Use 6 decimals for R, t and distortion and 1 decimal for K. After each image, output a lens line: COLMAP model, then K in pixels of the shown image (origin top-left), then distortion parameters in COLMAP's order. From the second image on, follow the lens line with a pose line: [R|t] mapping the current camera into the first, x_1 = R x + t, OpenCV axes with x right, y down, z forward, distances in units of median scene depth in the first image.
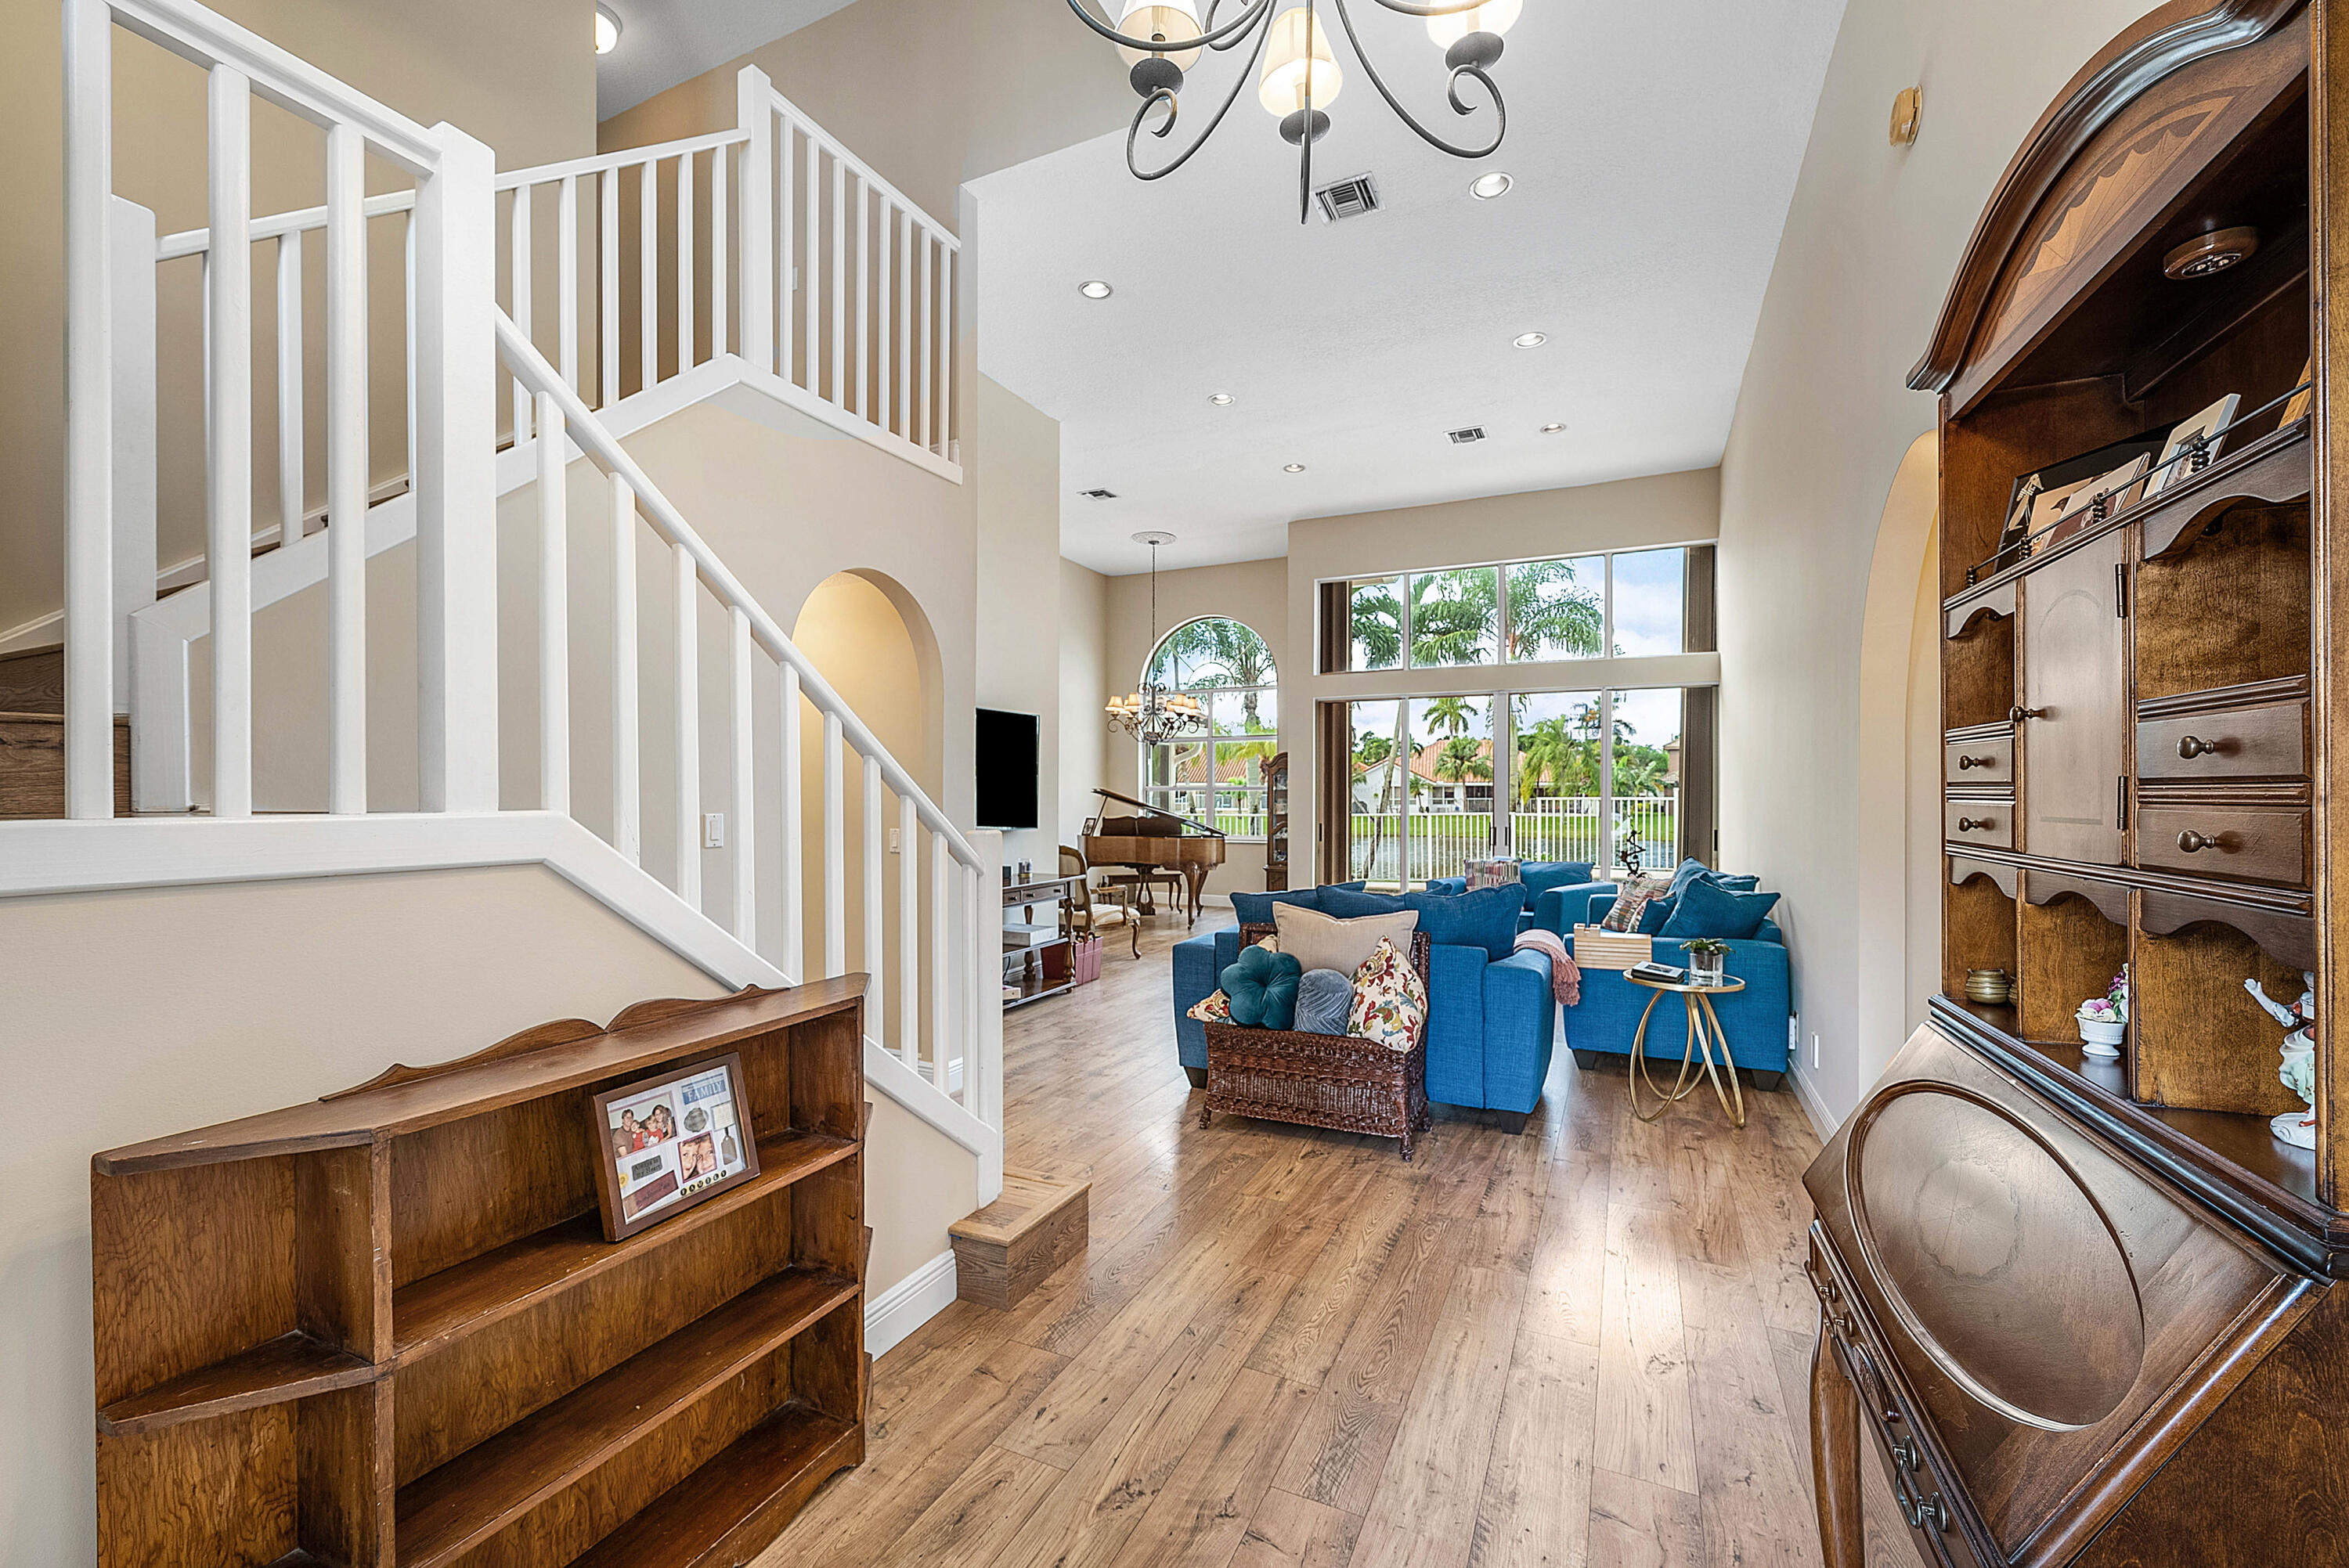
lens RADIAL K [[984.0, 0, 1167.0], [0, 984.0, 790.8], [0, 0, 1]] dist [0.003194, 0.000263]
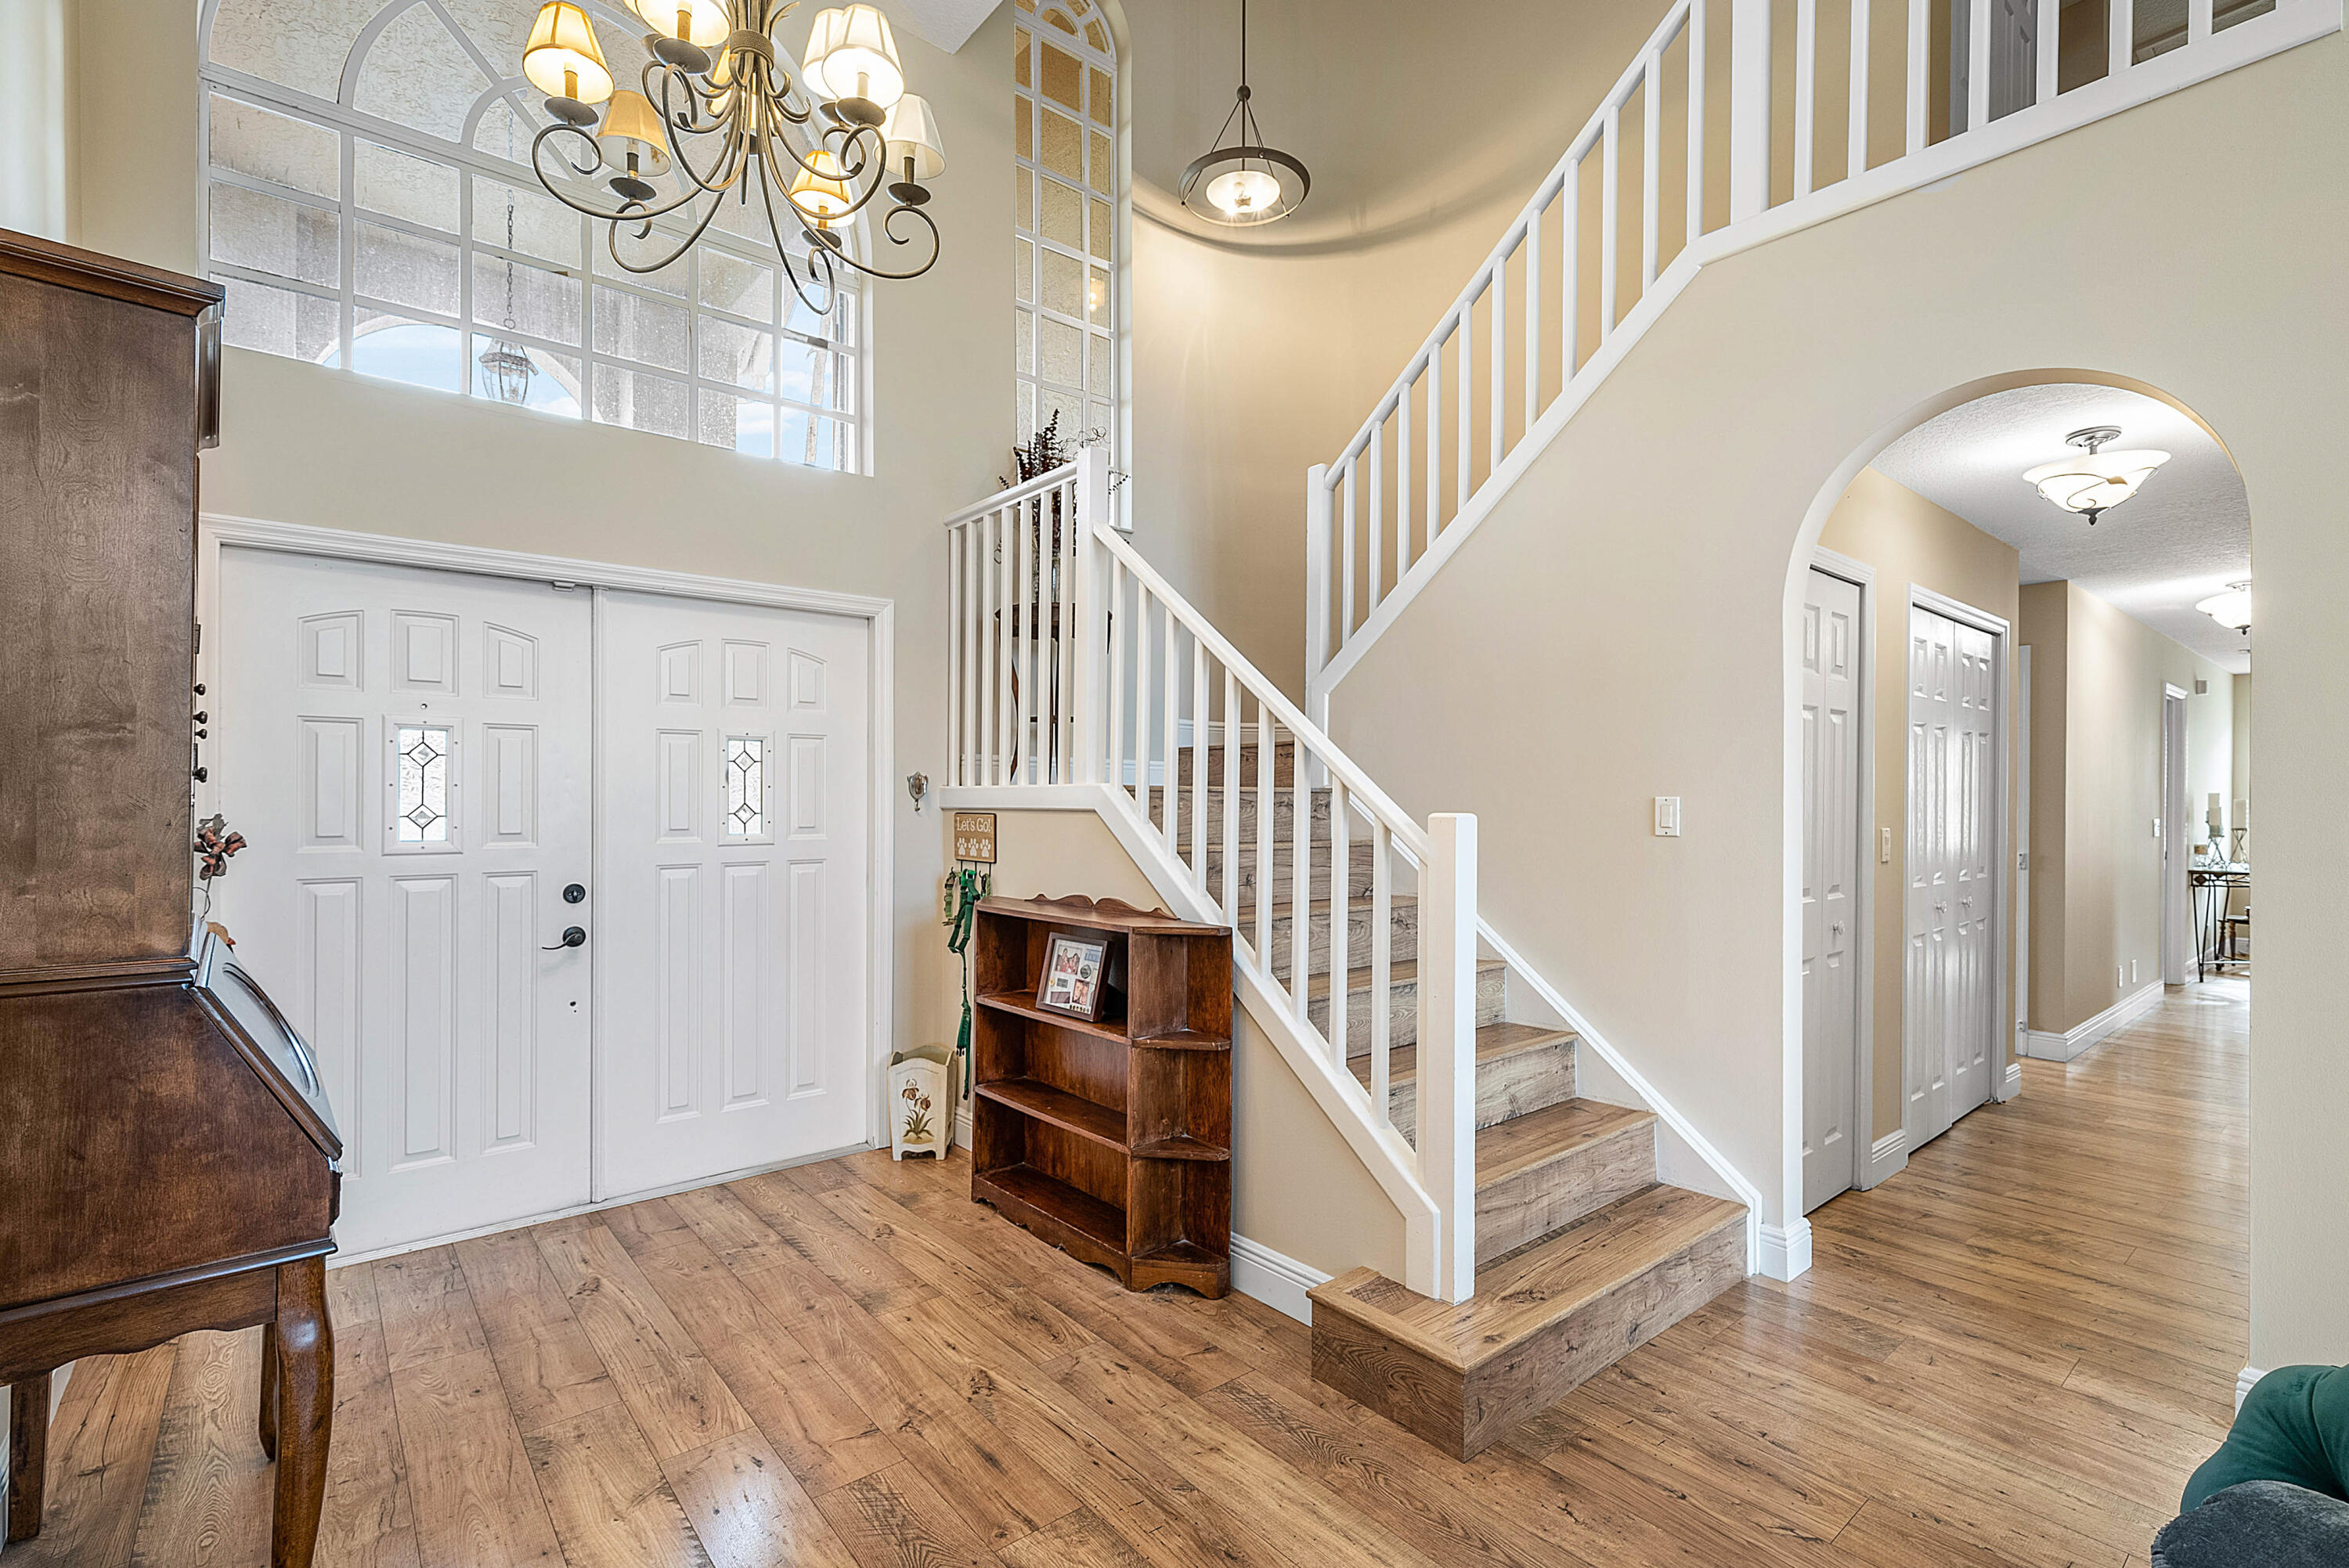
lens RADIAL K [[1063.7, 0, 1152.3], [0, 1063.7, 793.8], [0, 0, 1]] dist [-0.008062, -0.000242]
pose [[-0.436635, 0.004768, -0.899626, 0.744085], [-0.000828, 0.999983, 0.005702, 0.020594], [0.899639, 0.003234, -0.436624, 1.313699]]
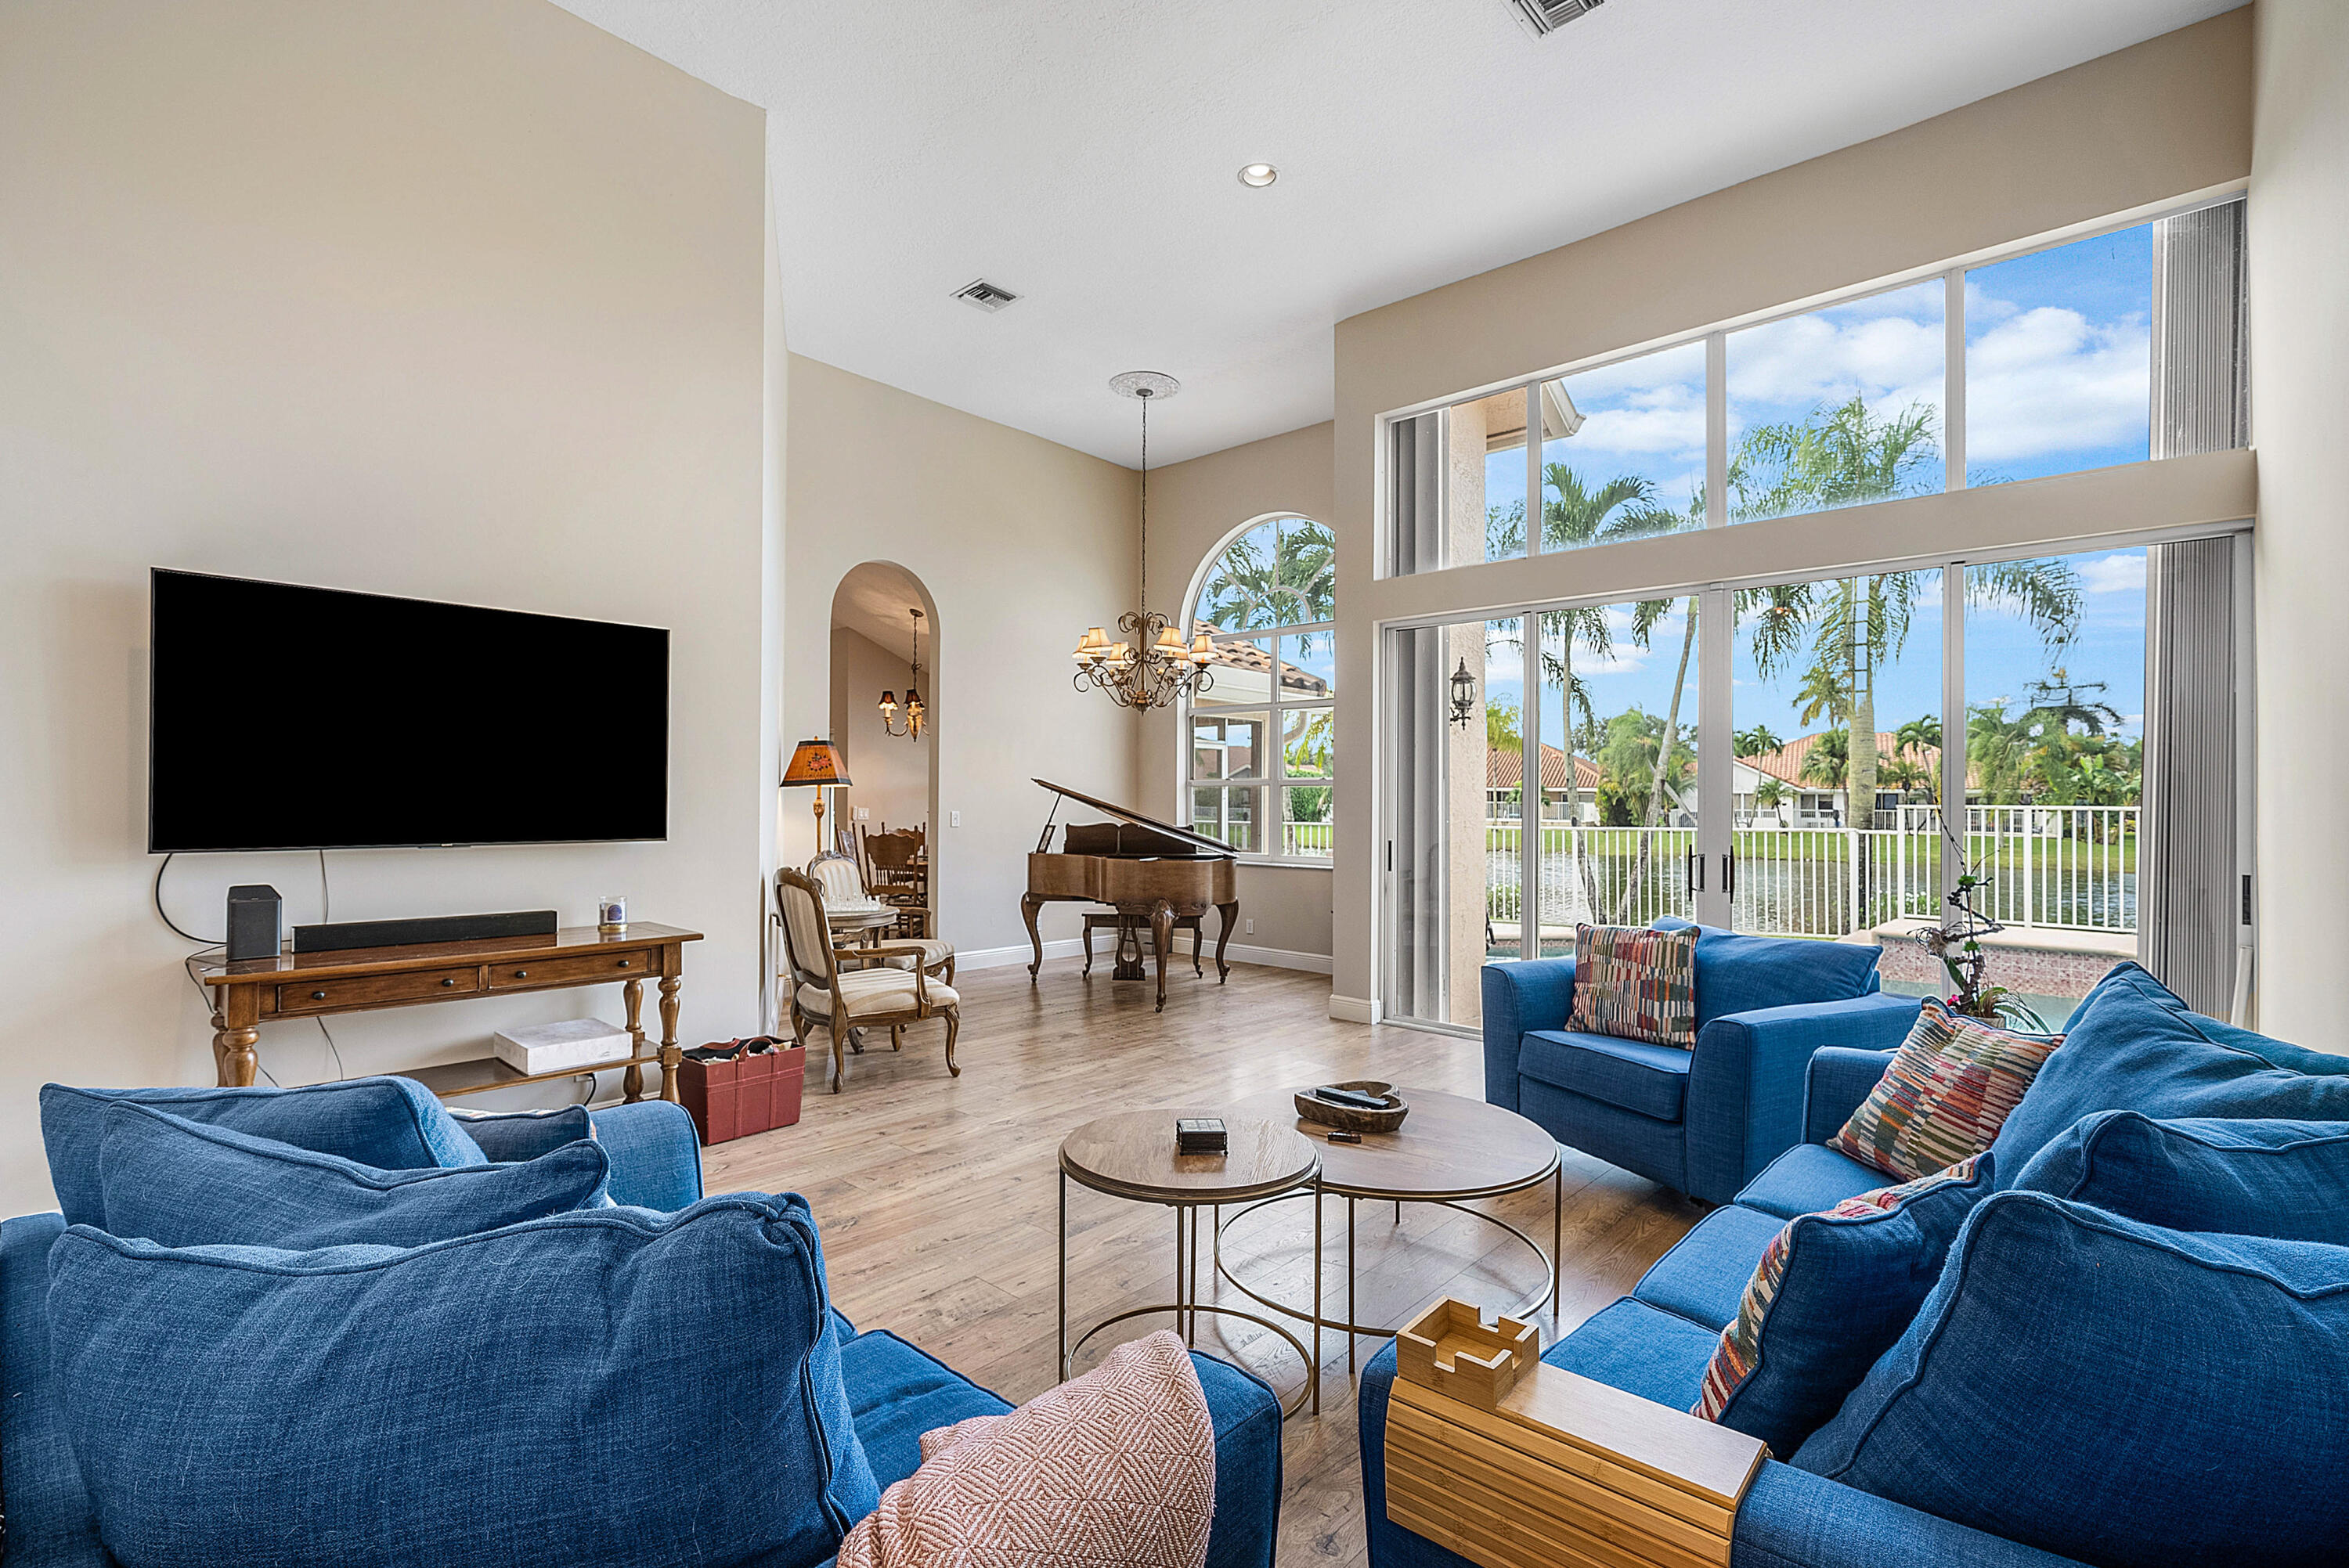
lens RADIAL K [[1063.7, 0, 1163.4], [0, 1063.7, 788.0], [0, 0, 1]] dist [-0.008062, -0.000242]
pose [[0.955245, 0.004629, -0.295778, 0.272635], [-0.007562, 0.999933, -0.008774, 0.011659], [0.295718, 0.010618, 0.955216, 0.475411]]
